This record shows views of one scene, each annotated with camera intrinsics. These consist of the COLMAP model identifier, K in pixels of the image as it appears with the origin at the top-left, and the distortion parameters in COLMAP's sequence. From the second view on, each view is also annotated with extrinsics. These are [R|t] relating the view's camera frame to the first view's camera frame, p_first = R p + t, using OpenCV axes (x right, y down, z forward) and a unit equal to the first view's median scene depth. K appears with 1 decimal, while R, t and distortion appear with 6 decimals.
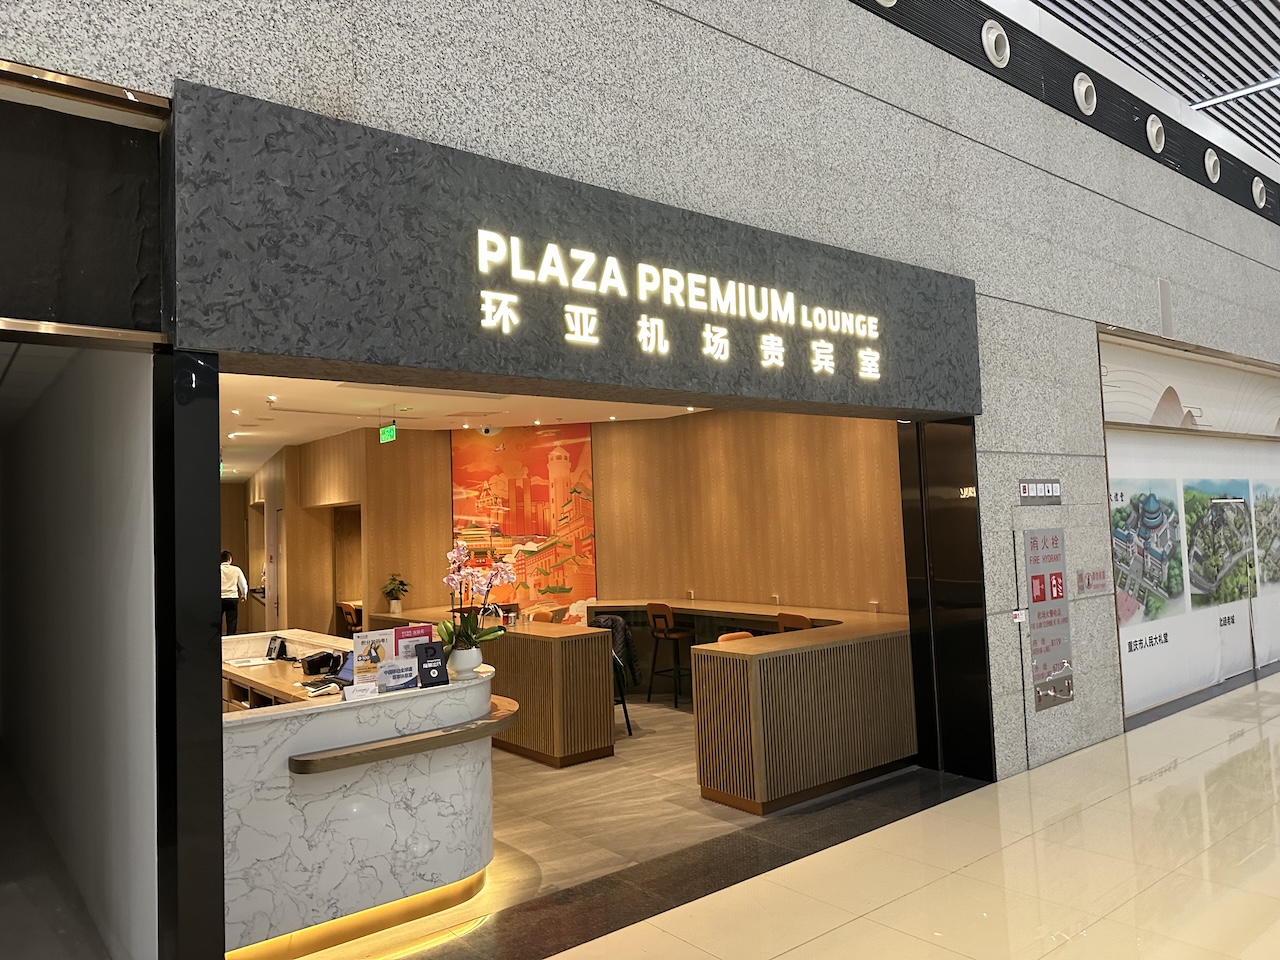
lens RADIAL K [[892.2, 0, 644.4], [0, 892.2, 476.0], [0, 0, 1]] dist [0.065482, -0.004633]
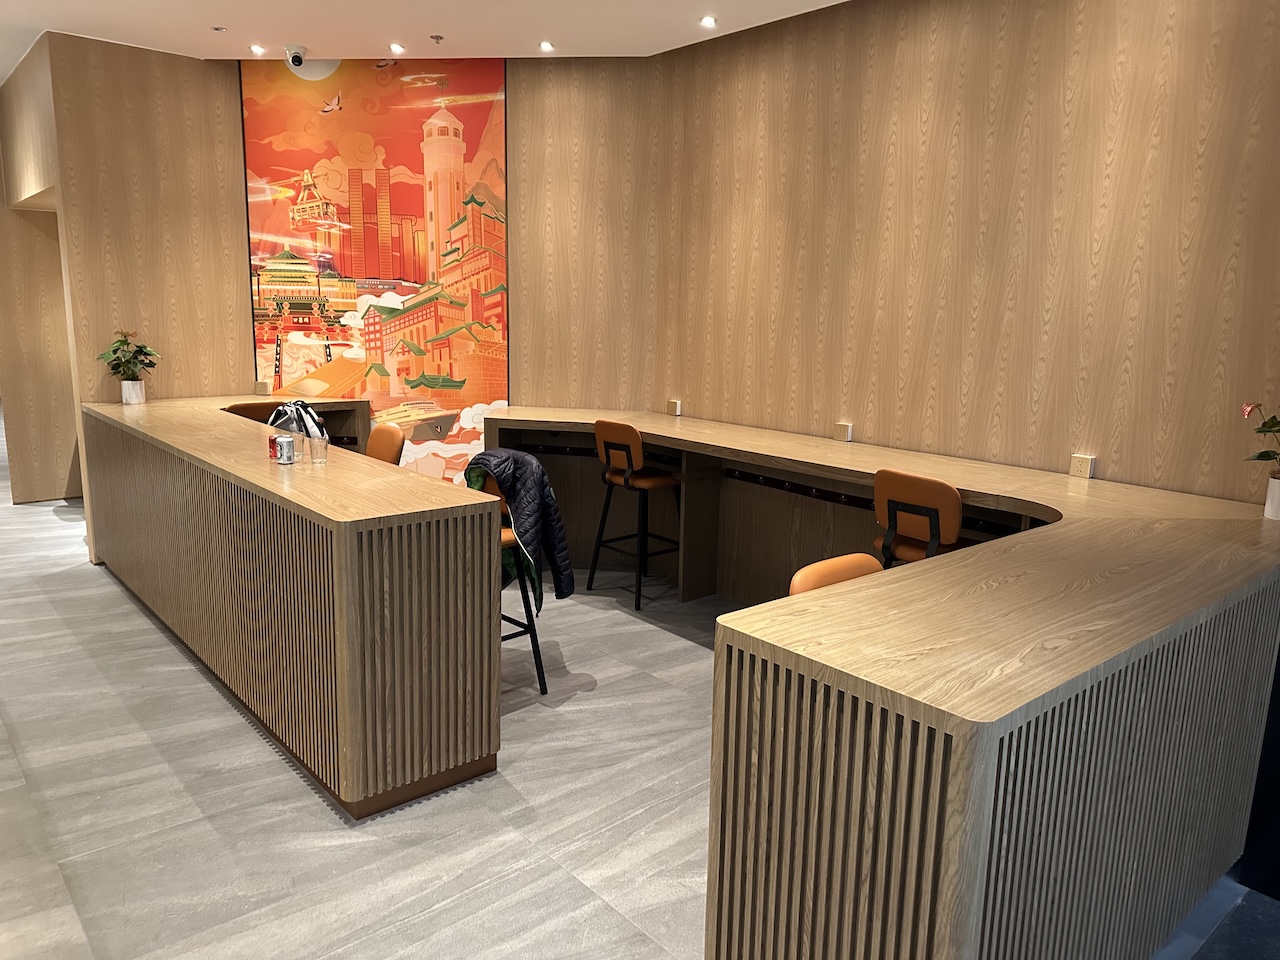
lens RADIAL K [[892.2, 0, 644.4], [0, 892.2, 476.0], [0, 0, 1]] dist [0.065482, -0.004633]
pose [[0.996969, 0.055581, 0.054439, 0.004555], [-0.066779, 0.970367, 0.232226, 0.045222], [-0.039919, -0.235158, 0.971137, 0.434672]]
